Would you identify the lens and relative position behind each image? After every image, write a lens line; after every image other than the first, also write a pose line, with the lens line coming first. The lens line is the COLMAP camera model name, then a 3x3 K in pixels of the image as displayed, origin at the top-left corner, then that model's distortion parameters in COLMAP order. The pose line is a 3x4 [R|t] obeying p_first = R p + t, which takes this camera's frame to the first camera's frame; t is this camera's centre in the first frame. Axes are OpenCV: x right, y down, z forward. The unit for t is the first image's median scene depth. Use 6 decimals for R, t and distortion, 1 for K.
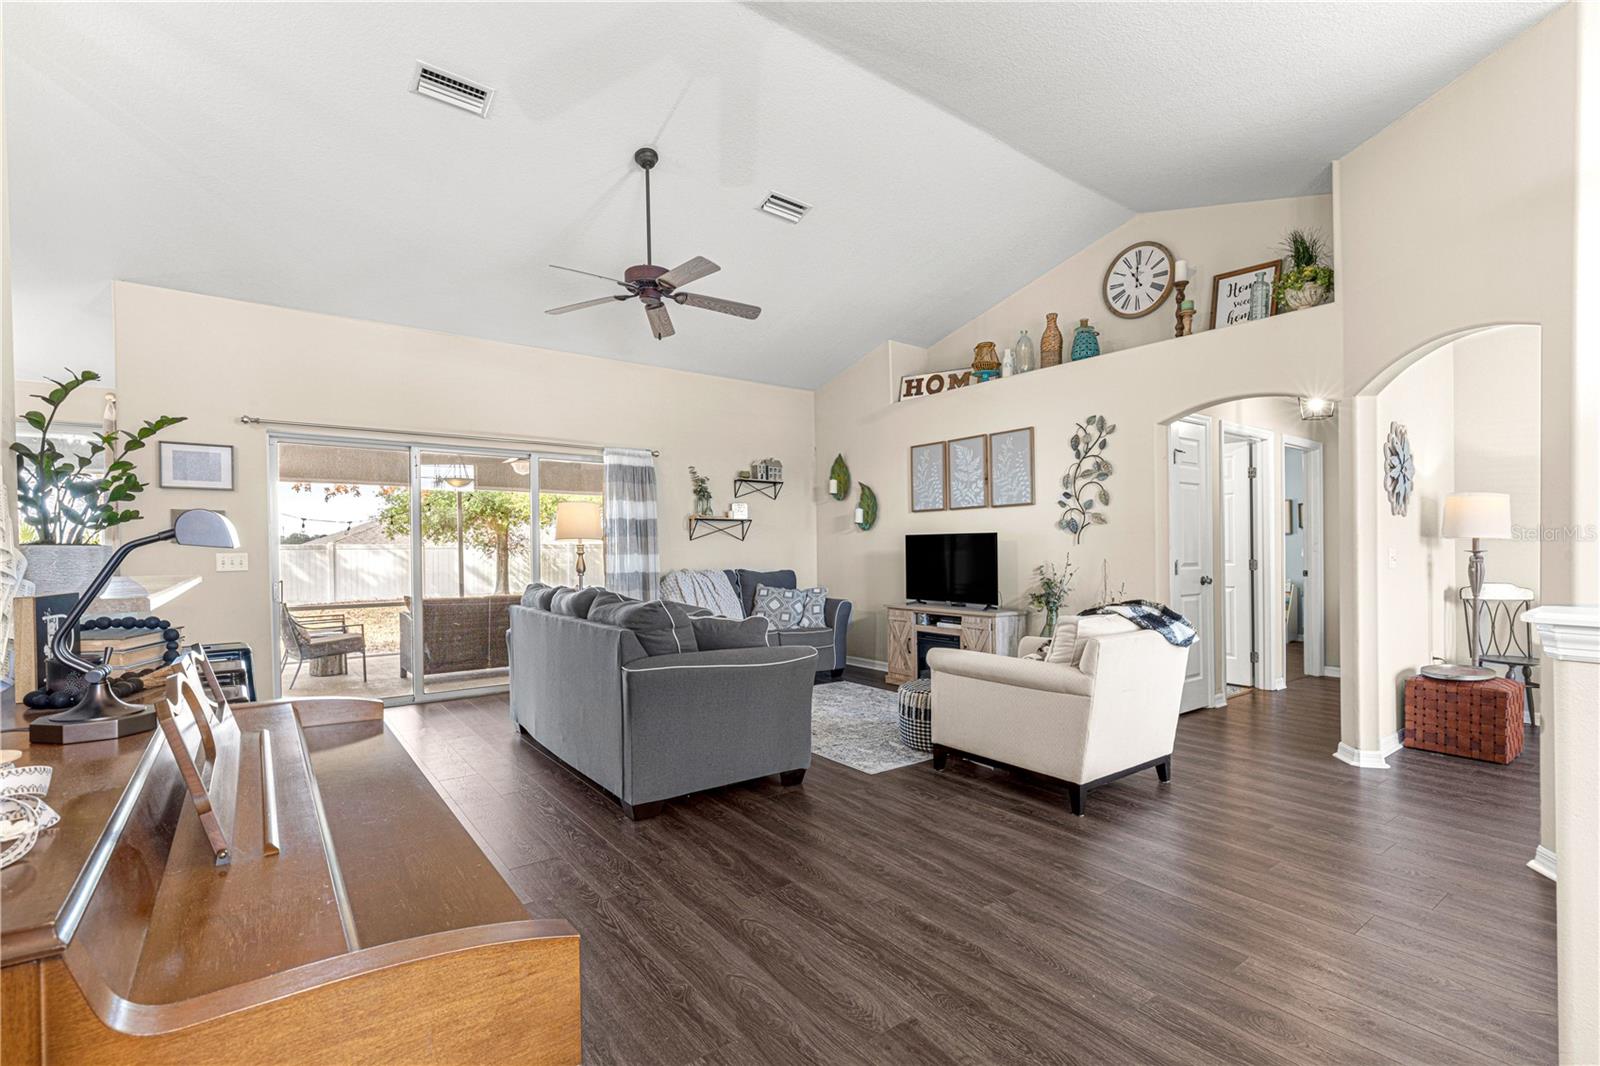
lens RADIAL K [[722.1, 0, 803.2], [0, 722.1, 547.8], [0, 0, 1]] dist [0.001854, 0.000514]
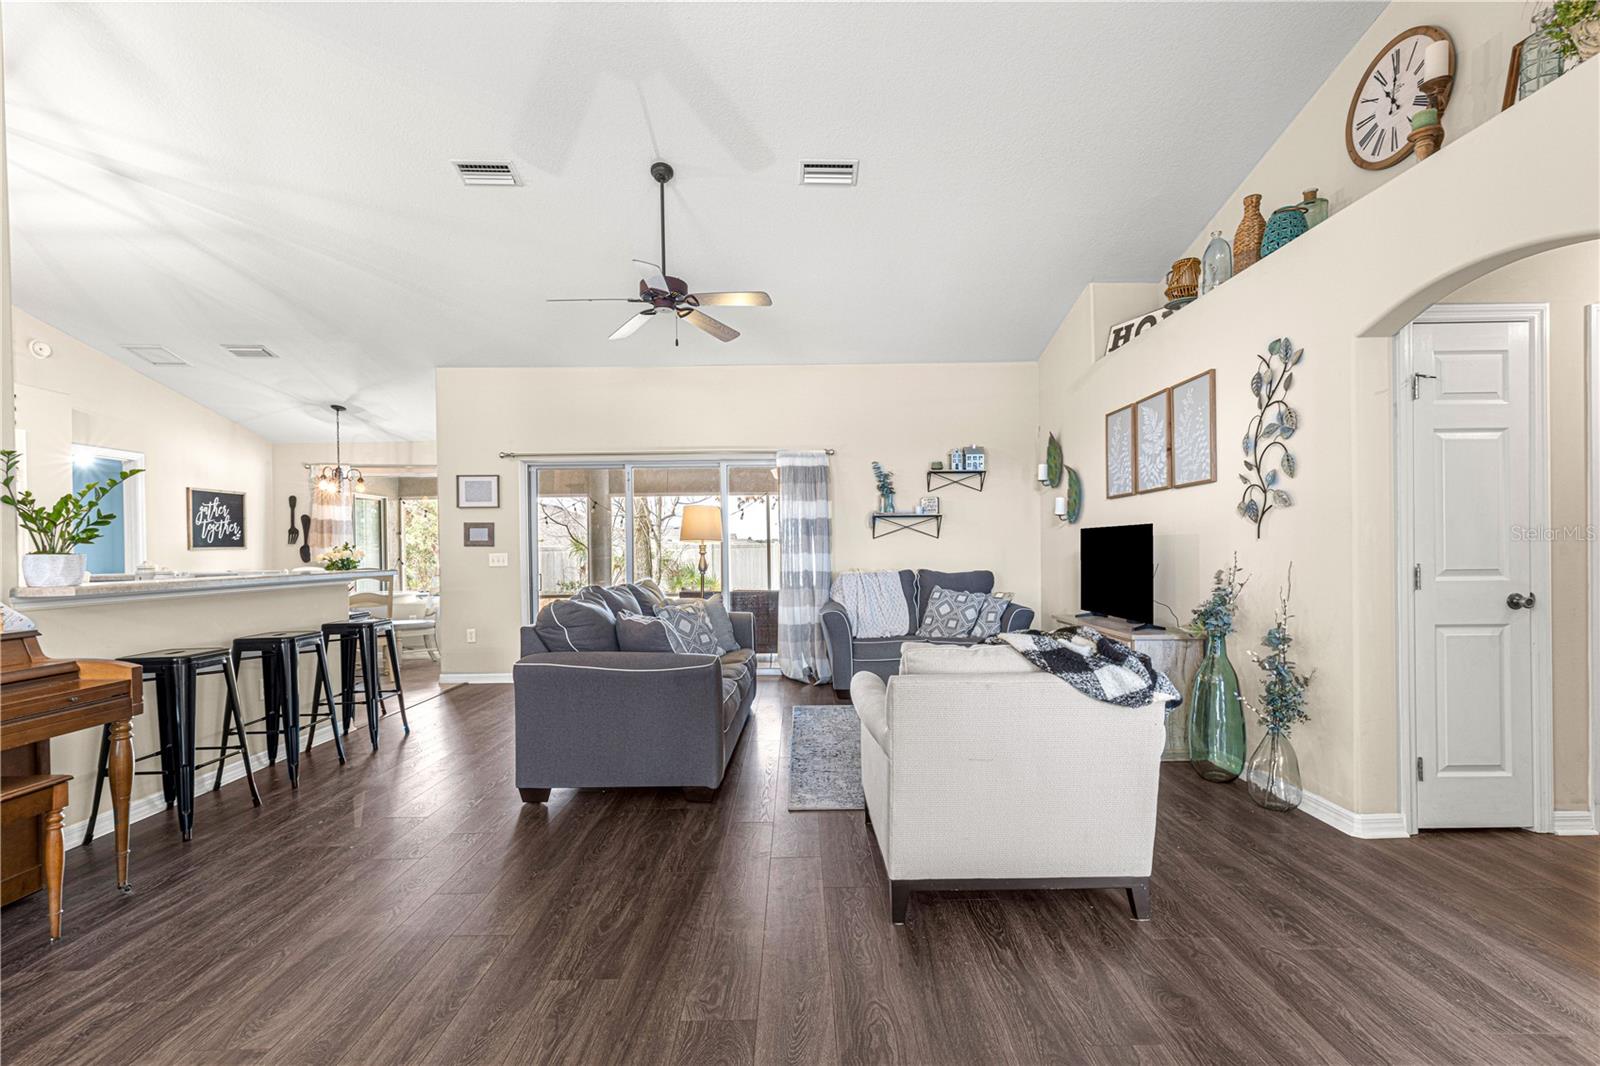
lens RADIAL K [[722.1, 0, 806.3], [0, 722.1, 549.8], [0, 0, 1]] dist [0.001854, 0.000514]
pose [[0.805391, -0.004055, -0.592730, 0.434166], [0.009020, 0.999945, 0.005416, -0.002100], [0.592675, -0.009708, 0.805383, 0.220942]]
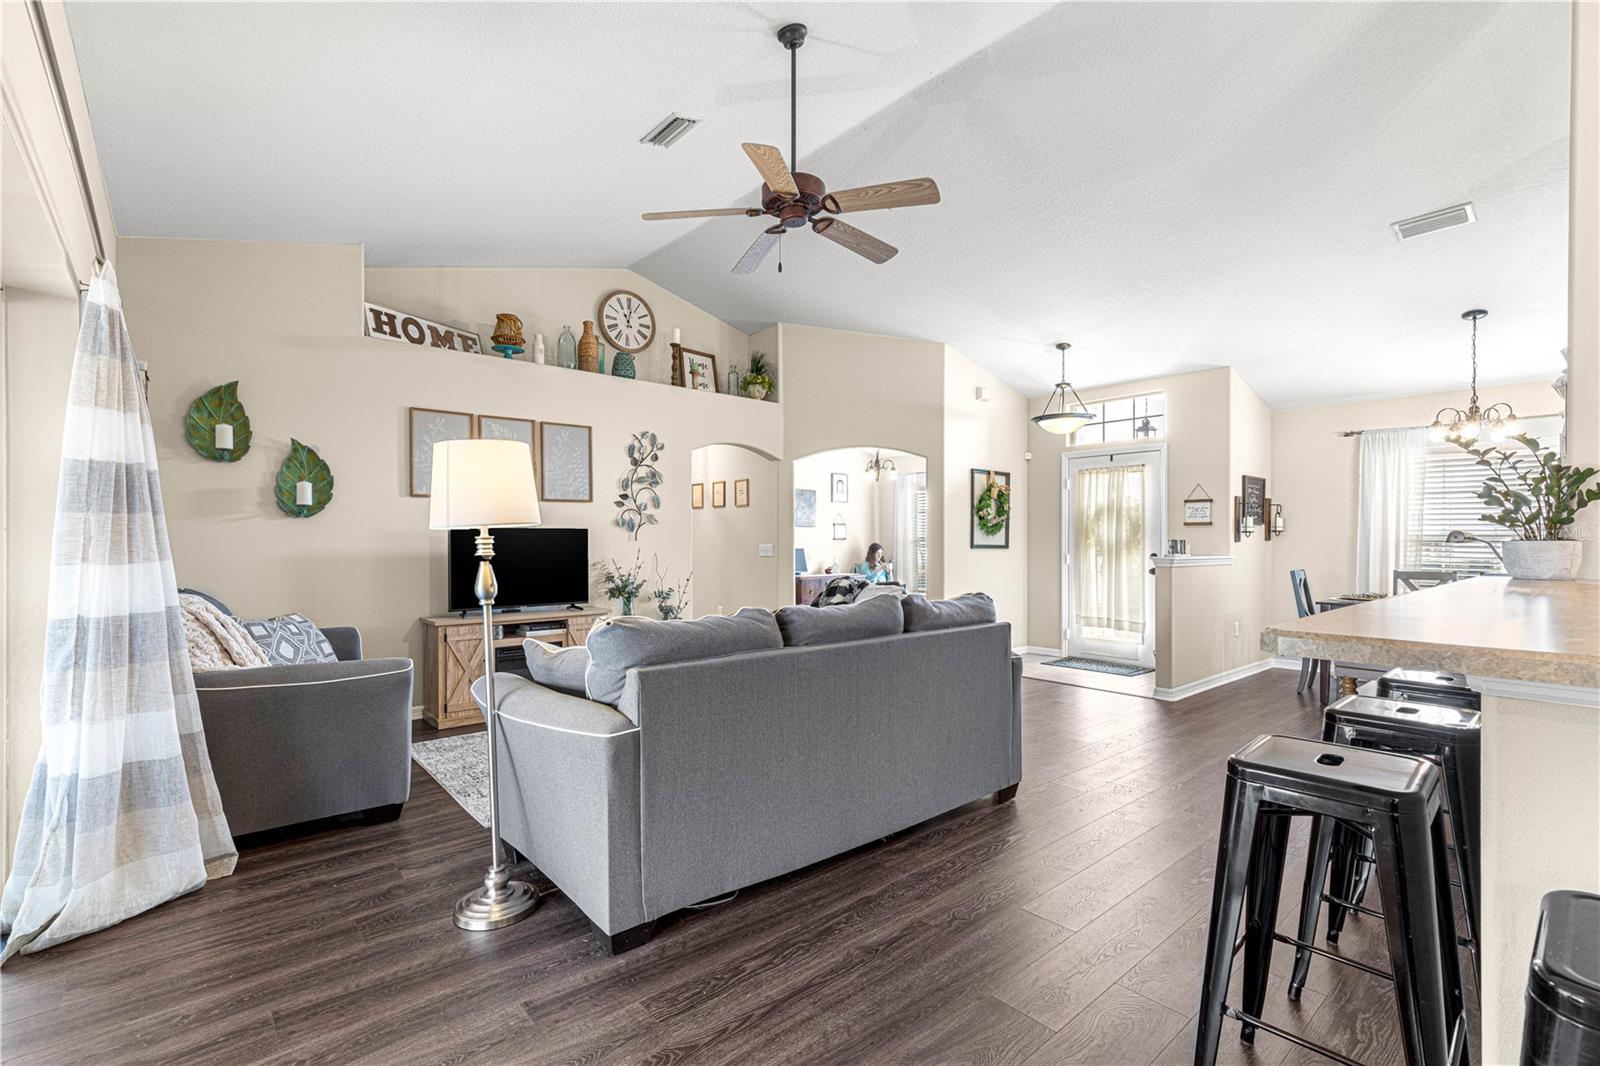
lens RADIAL K [[722.1, 0, 801.1], [0, 722.1, 535.6], [0, 0, 1]] dist [0.001854, 0.000514]
pose [[-0.076421, 0.009615, 0.997029, -0.766262], [0.002231, 0.999953, -0.009473, -0.002100], [-0.997073, 0.001500, -0.076439, 0.819098]]
